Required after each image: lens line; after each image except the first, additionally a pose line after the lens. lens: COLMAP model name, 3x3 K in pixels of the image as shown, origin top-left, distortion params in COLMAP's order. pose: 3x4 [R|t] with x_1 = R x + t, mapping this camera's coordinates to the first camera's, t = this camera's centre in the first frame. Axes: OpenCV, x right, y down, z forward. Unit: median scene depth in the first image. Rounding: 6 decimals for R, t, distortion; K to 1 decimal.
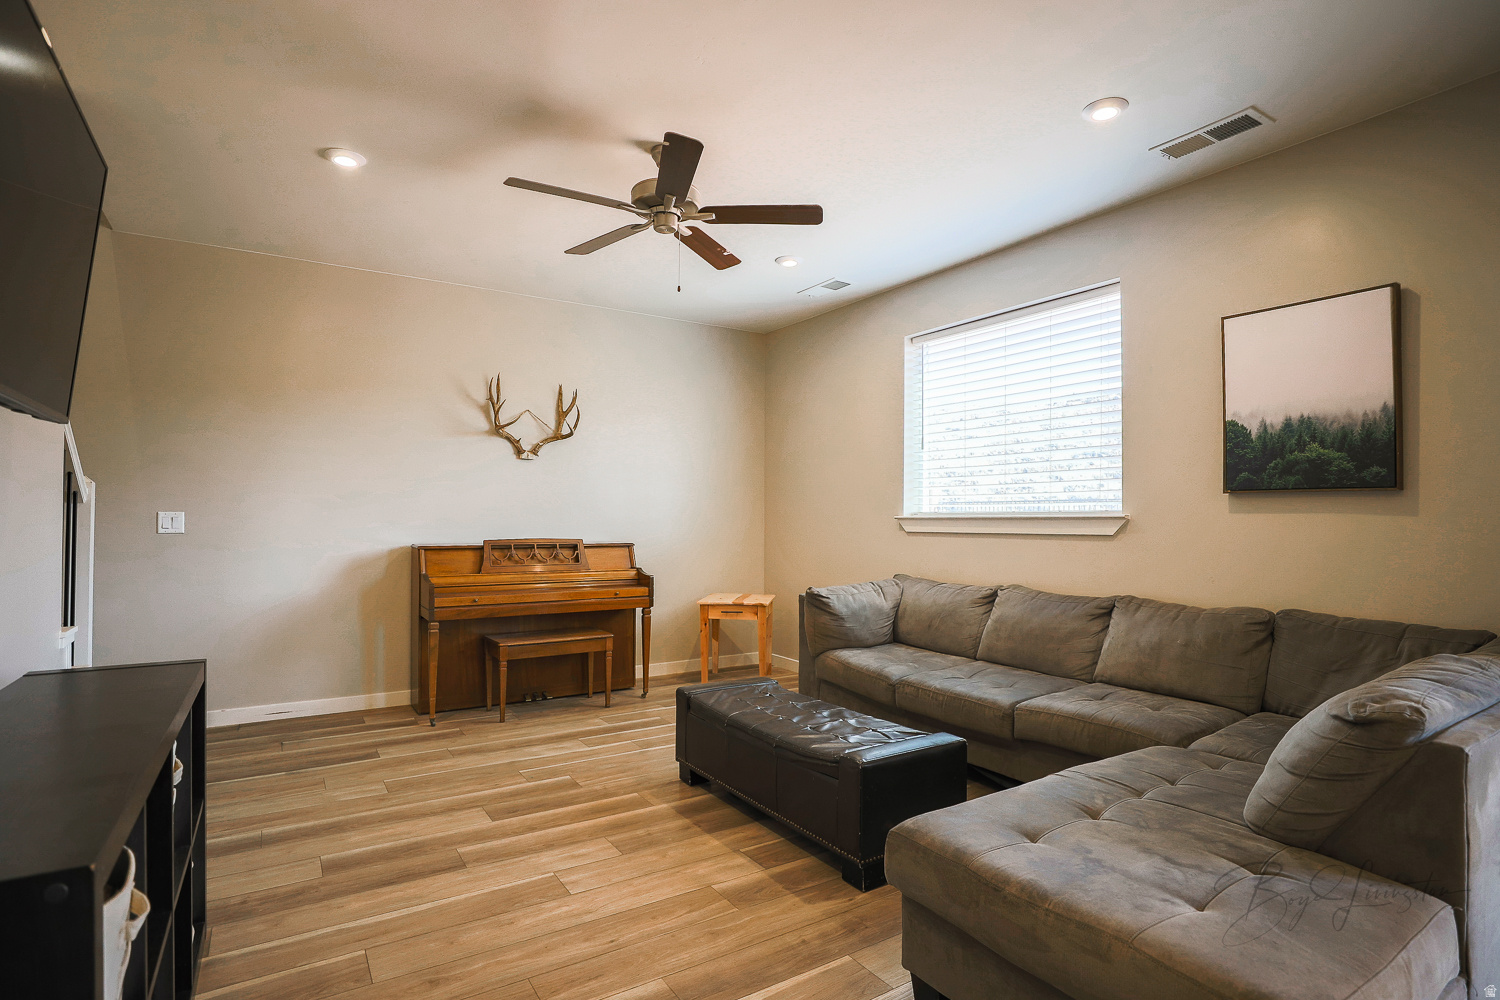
lens RADIAL K [[733.2, 0, 750.0], [0, 733.2, 500.0], [0, 0, 1]] dist [0.000000, 0.000218]
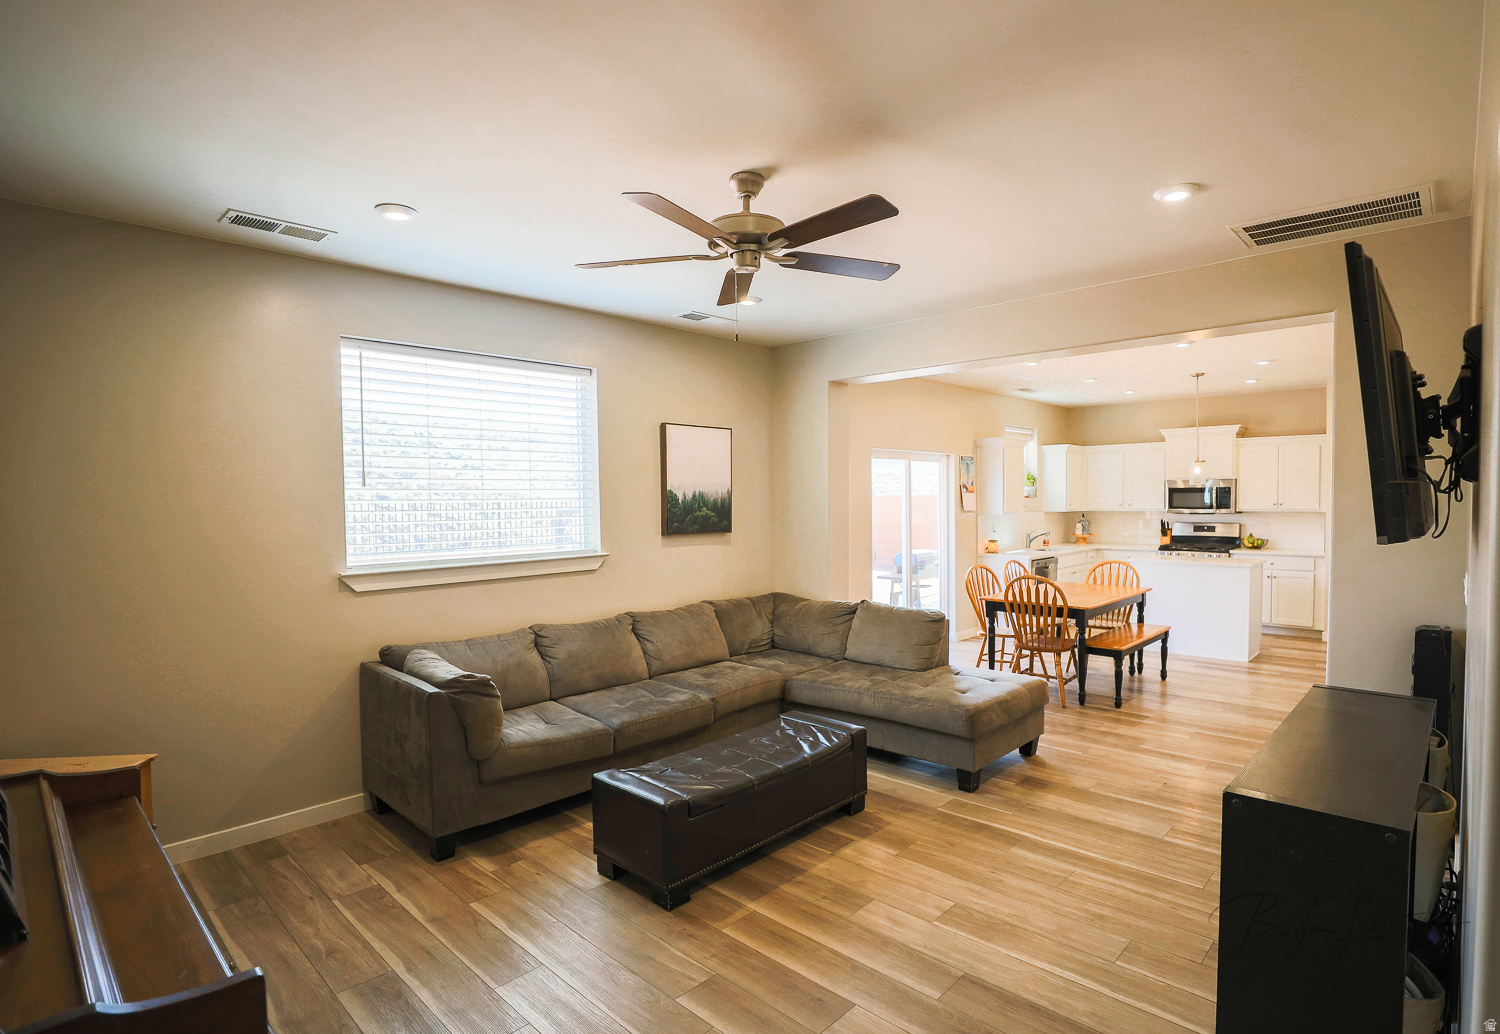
lens RADIAL K [[772.2, 0, 750.0], [0, 772.2, 517.0], [0, 0, 1]] dist [-0.002588, -0.000452]
pose [[-0.217879, -0.027472, 0.975589, -1.050660], [-0.011872, 0.999604, 0.025497, -0.096745], [-0.975904, -0.006027, -0.218119, 1.216259]]
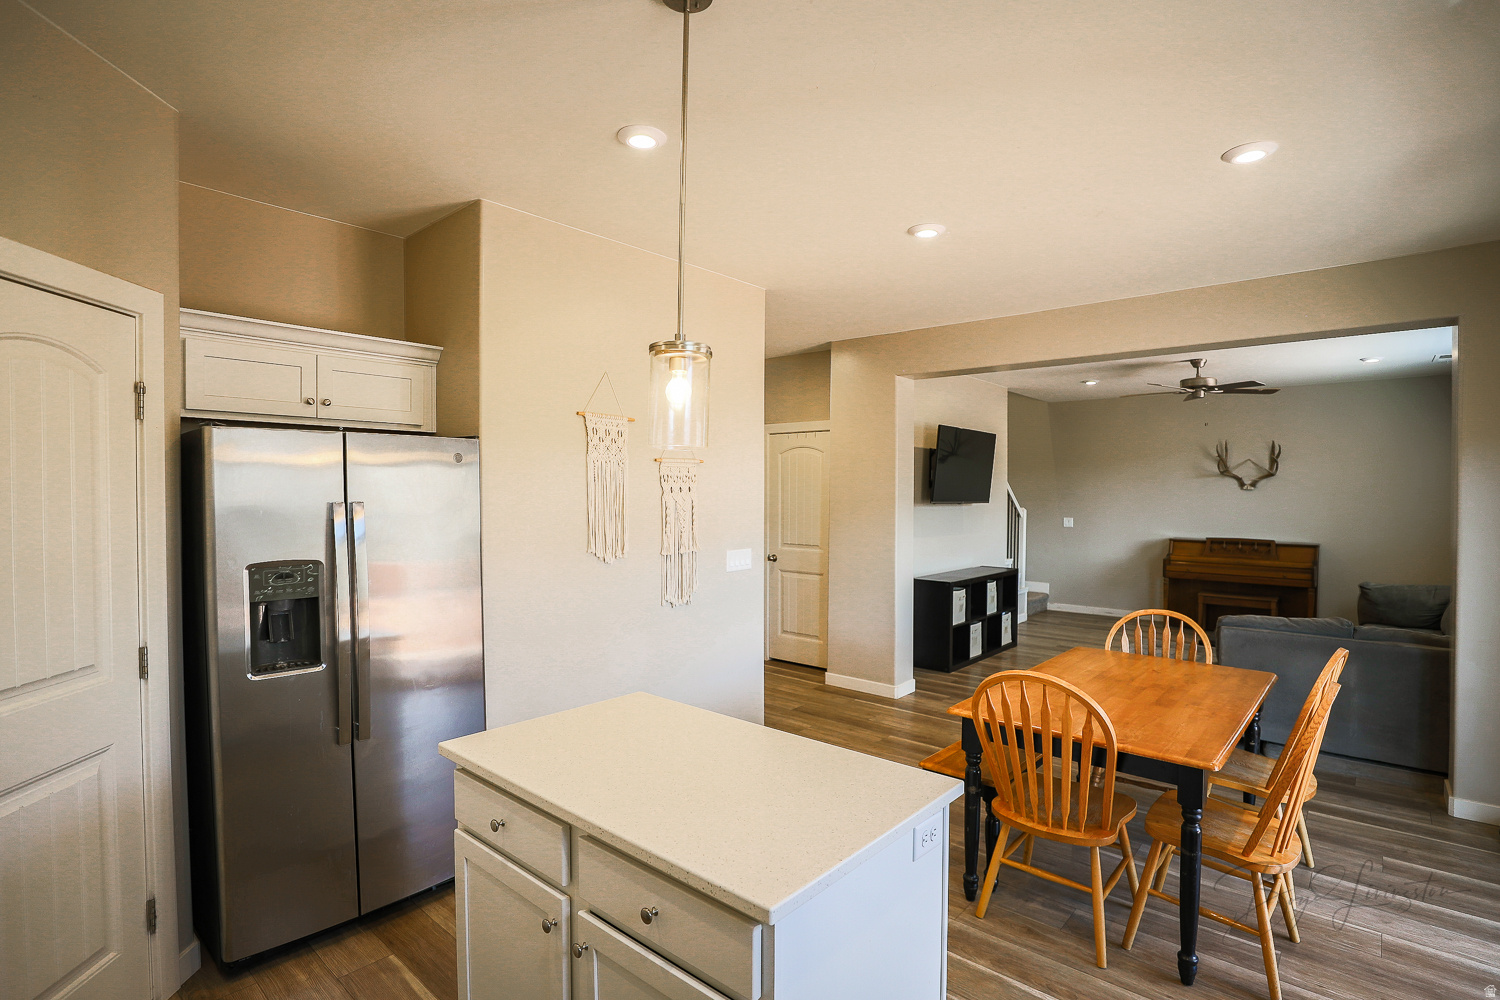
lens RADIAL K [[752.3, 0, 750.0], [0, 752.3, 500.0], [0, 0, 1]] dist [-0.034074, 0.000742]
pose [[0.267270, 0.013680, -0.963525, 1.613327], [0.013497, 0.999748, 0.017938, -0.125746], [0.963527, -0.017799, 0.267018, -0.826247]]
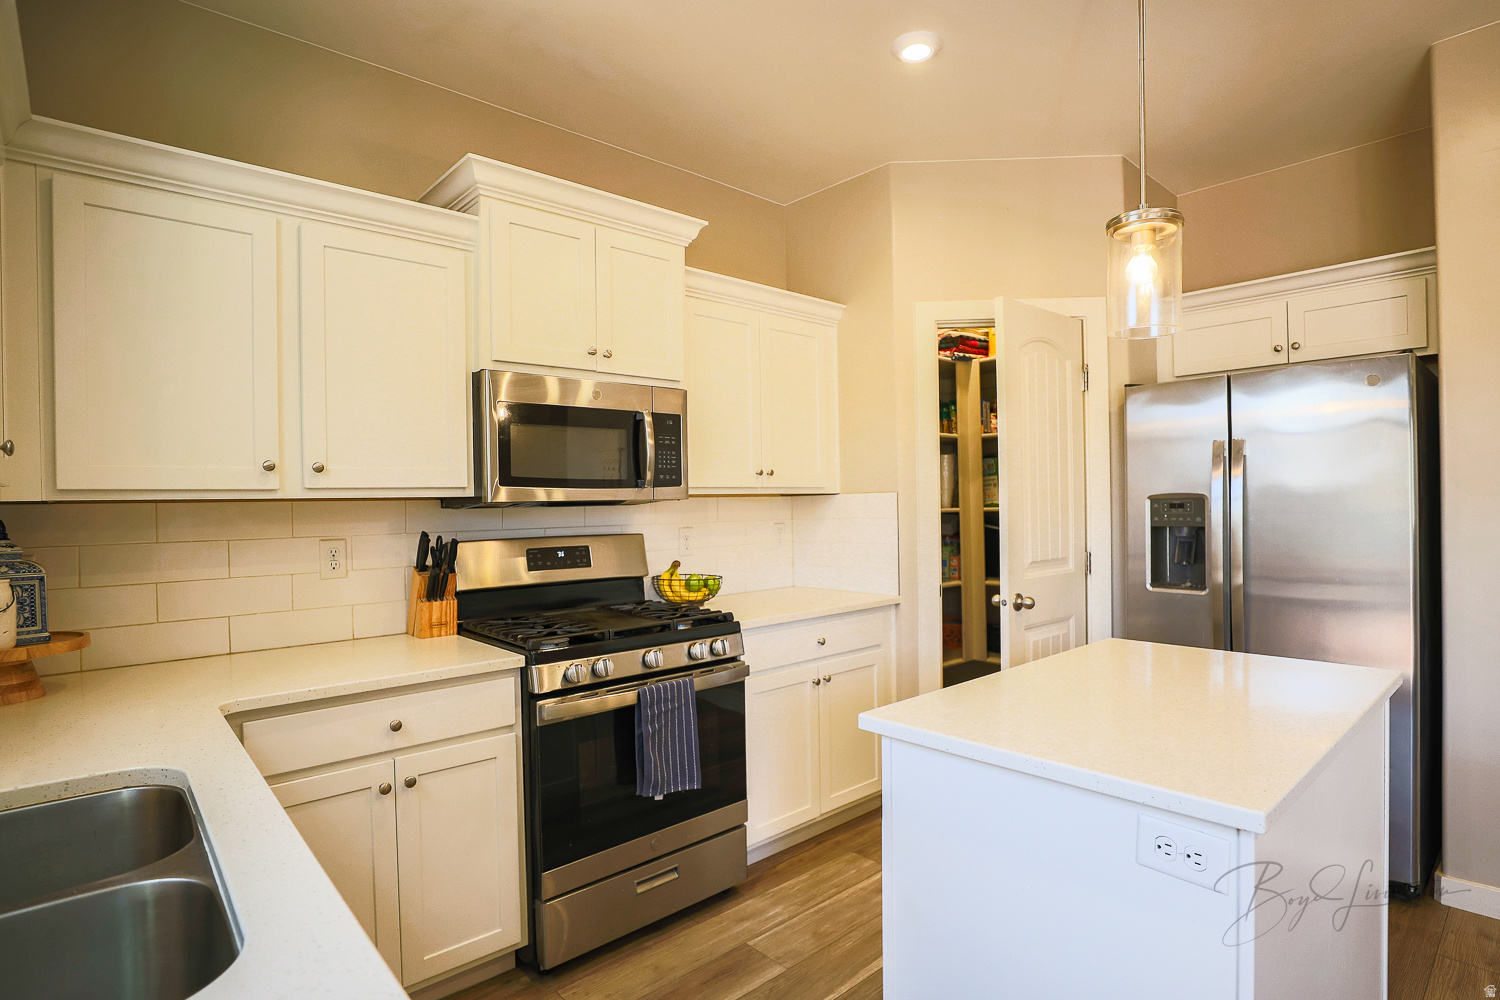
lens RADIAL K [[752.3, 0, 750.0], [0, 752.3, 500.0], [0, 0, 1]] dist [-0.034074, 0.000742]
pose [[-0.989402, 0.016522, -0.144259, 1.388710], [0.020192, 0.999508, -0.024015, -0.036566], [0.143791, -0.026673, -0.989249, -0.273071]]
